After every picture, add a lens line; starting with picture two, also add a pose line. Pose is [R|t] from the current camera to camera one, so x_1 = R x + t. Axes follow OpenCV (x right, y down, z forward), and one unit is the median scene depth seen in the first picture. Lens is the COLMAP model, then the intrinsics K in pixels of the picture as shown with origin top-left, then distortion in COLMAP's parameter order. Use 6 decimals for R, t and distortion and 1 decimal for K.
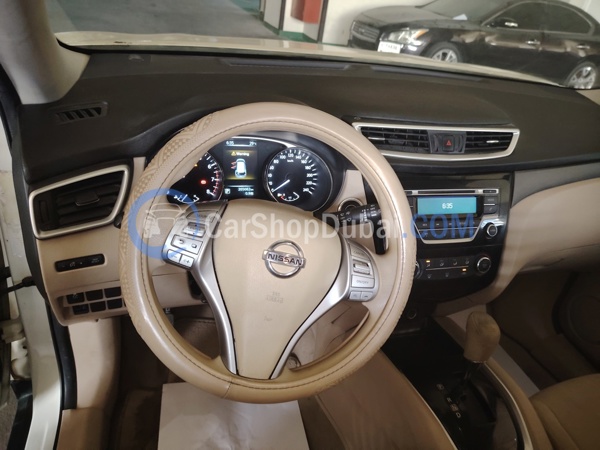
lens RADIAL K [[432.1, 0, 300.0], [0, 432.1, 225.0], [0, 0, 1]] dist [-0.002097, 0.003123]
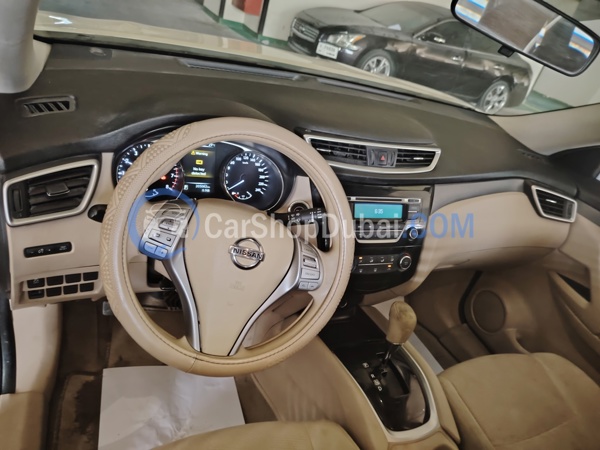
lens RADIAL K [[424.5, 0, 300.0], [0, 424.5, 225.0], [0, 0, 1]] dist [0.033401, -0.002841]
pose [[0.985840, 0.045300, 0.161456, -0.054355], [-0.048356, 0.998717, 0.015047, -0.014065], [-0.160567, -0.022642, 0.986765, -0.103139]]
